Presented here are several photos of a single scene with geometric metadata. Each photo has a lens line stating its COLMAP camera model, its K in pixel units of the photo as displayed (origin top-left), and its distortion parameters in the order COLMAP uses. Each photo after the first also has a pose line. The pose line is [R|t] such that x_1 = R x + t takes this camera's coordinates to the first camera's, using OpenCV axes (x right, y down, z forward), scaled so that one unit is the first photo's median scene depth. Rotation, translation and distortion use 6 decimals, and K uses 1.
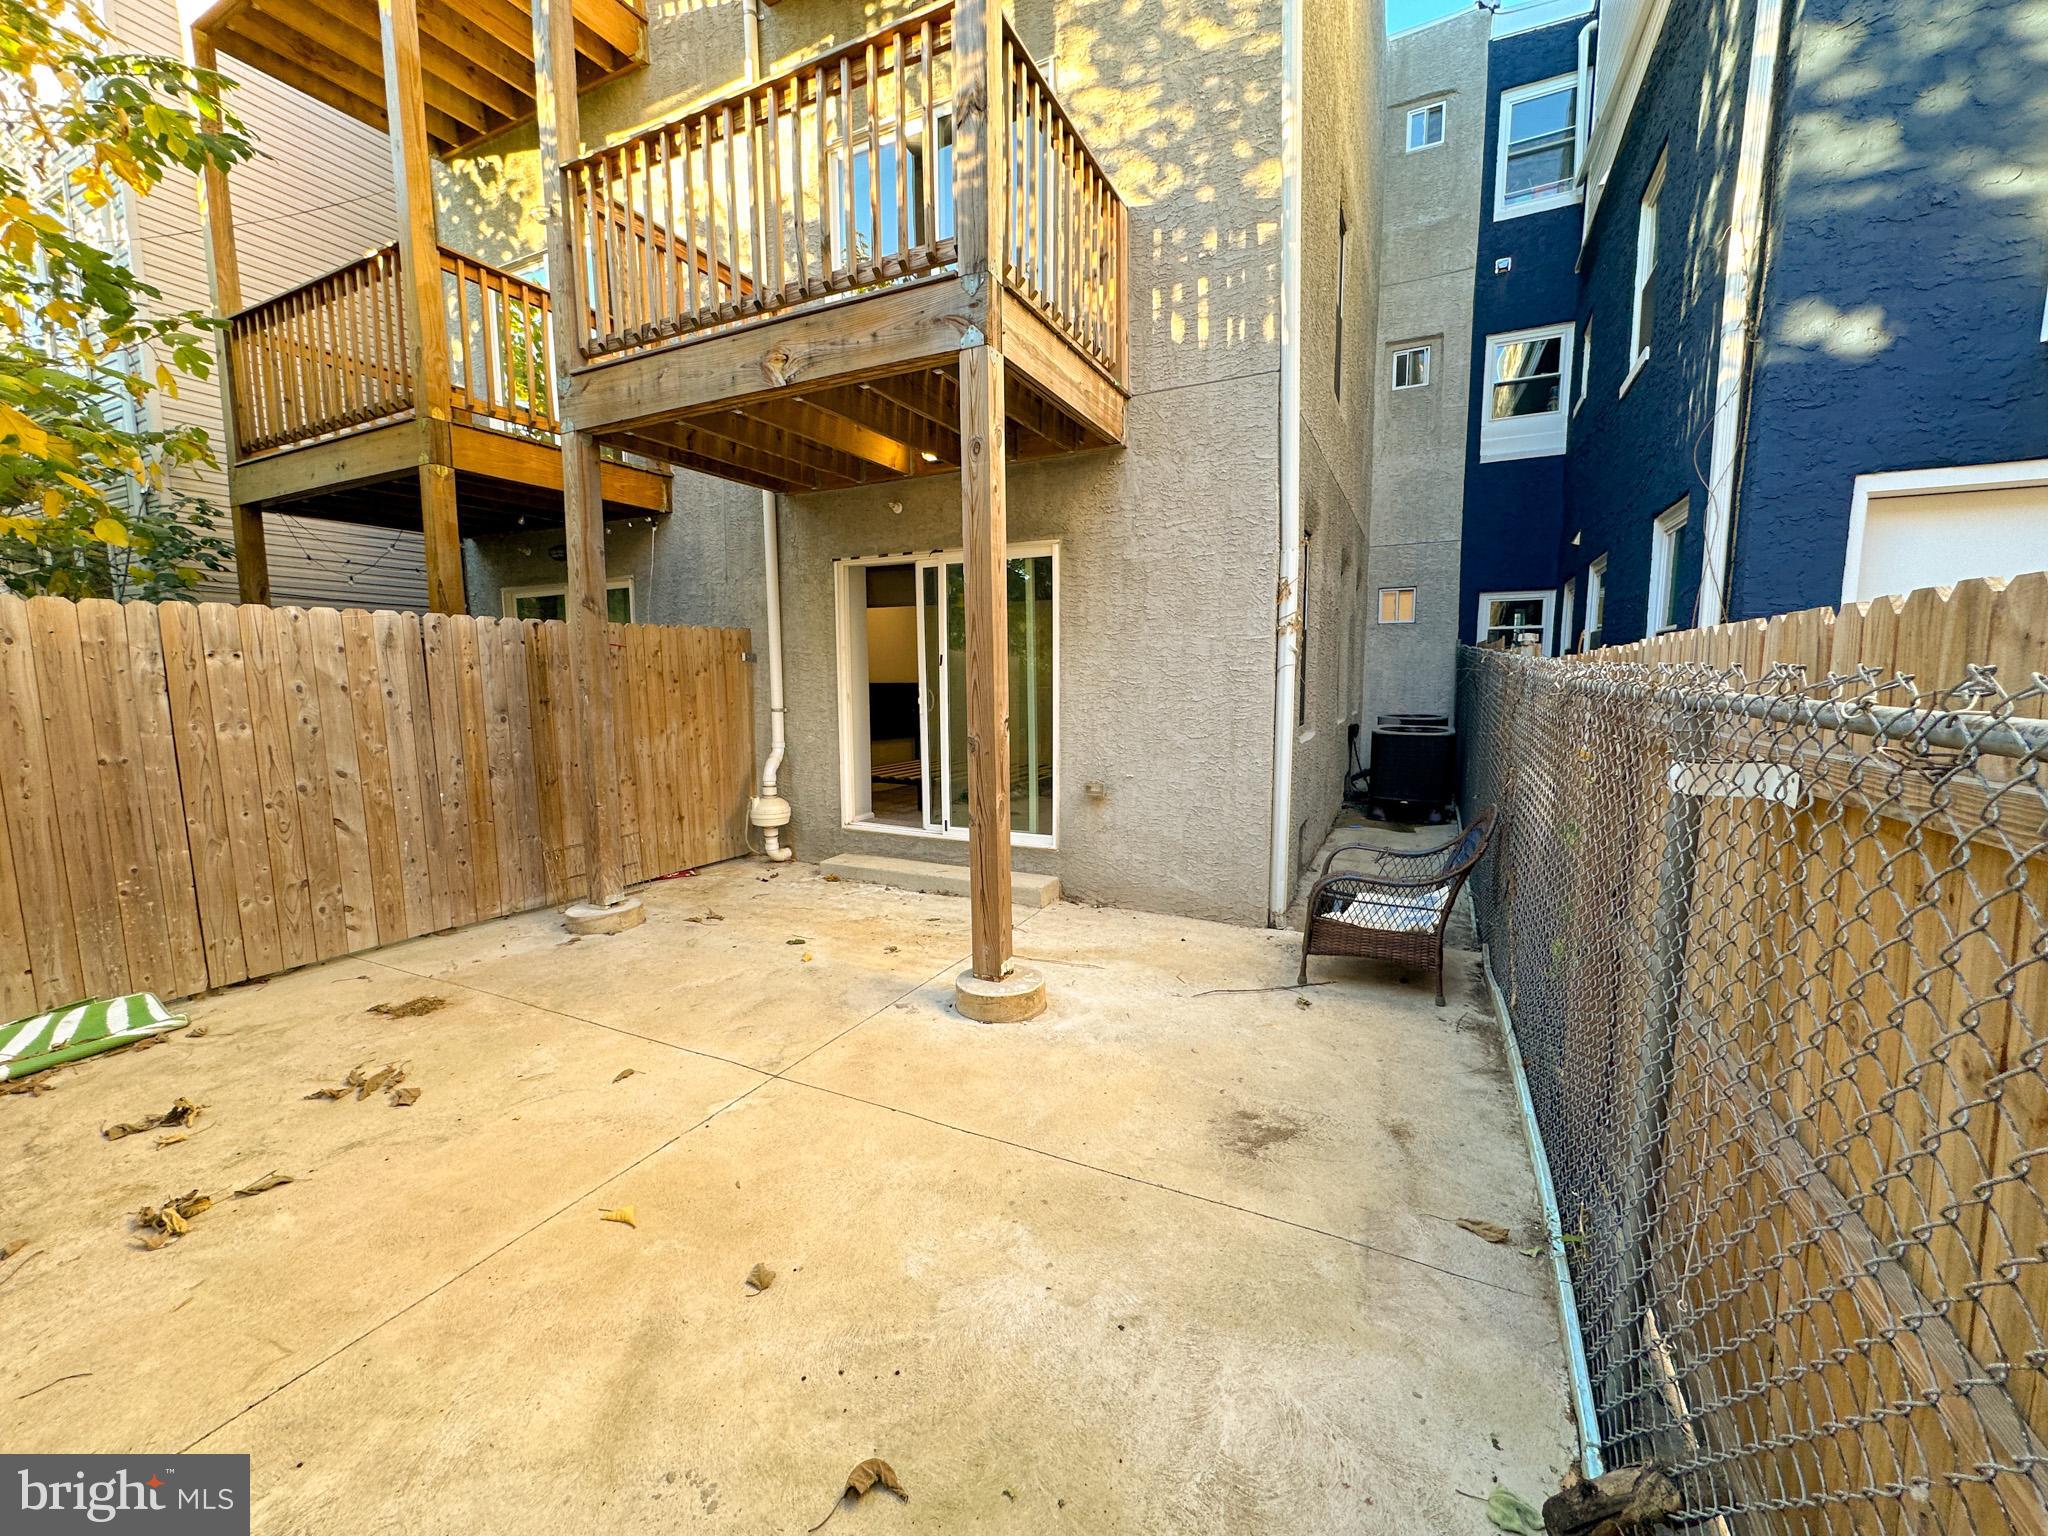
lens RADIAL K [[818.7, 0, 1023.1], [0, 818.7, 768.6], [0, 0, 1]] dist [-0.006250, 0.000610]
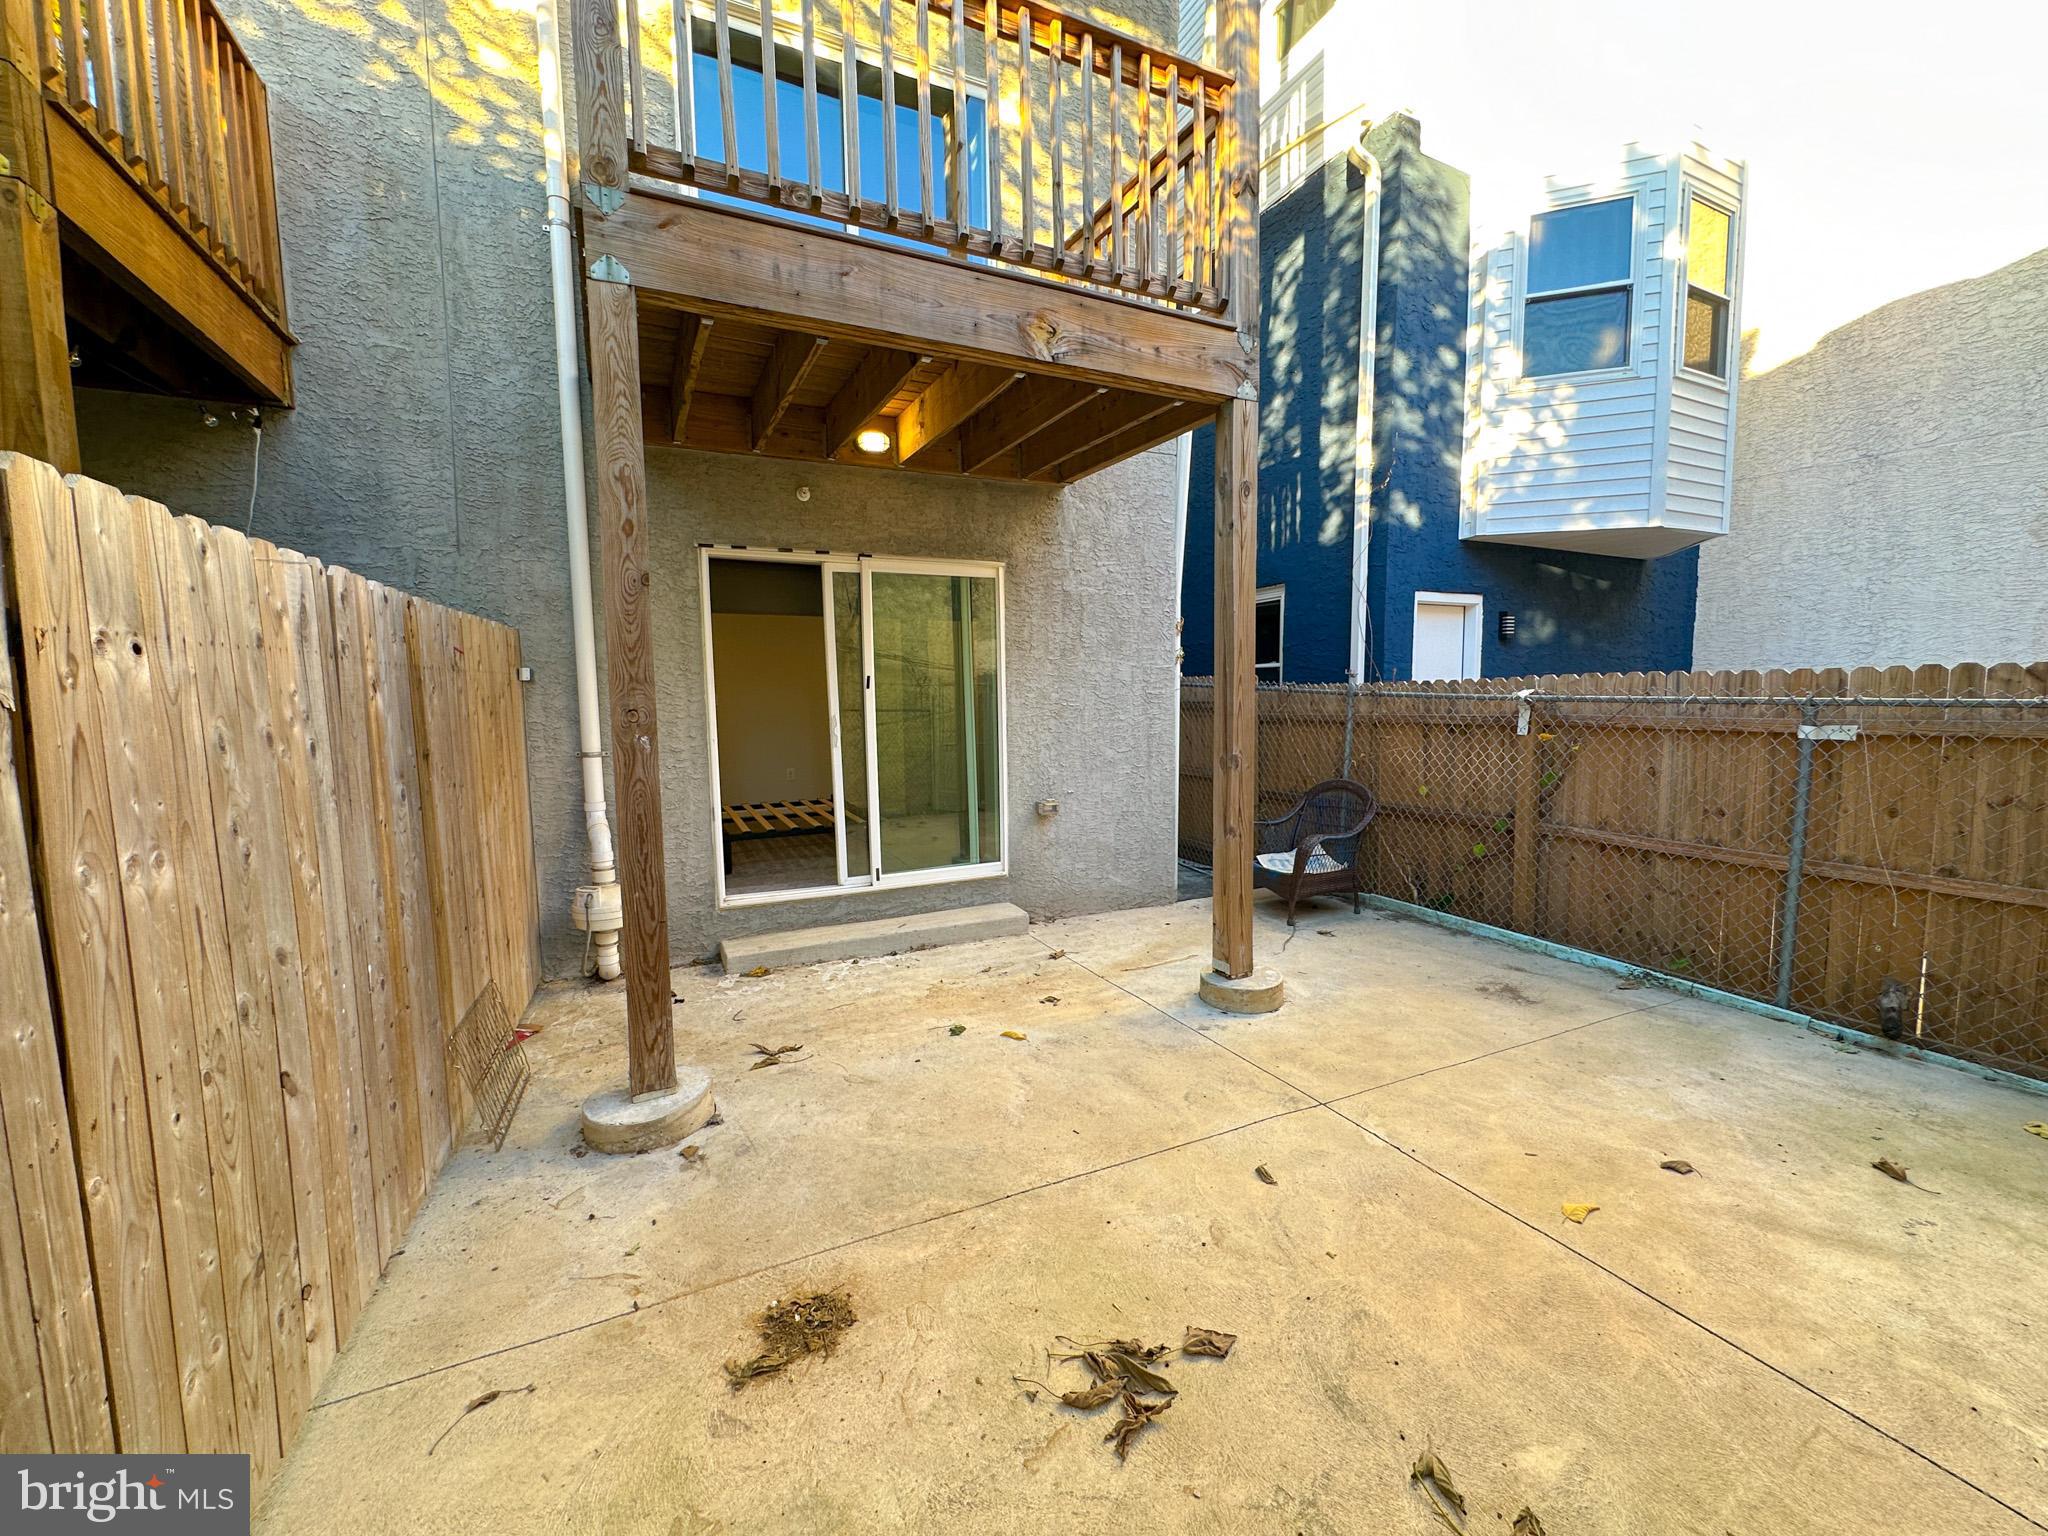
lens RADIAL K [[818.7, 0, 1023.3], [0, 818.7, 769.1], [0, 0, 1]] dist [-0.006250, 0.000610]
pose [[0.615376, -0.074016, 0.784751, -0.863094], [0.098457, 0.995002, 0.016640, -0.051219], [-0.782060, 0.067024, 0.619588, 0.442295]]
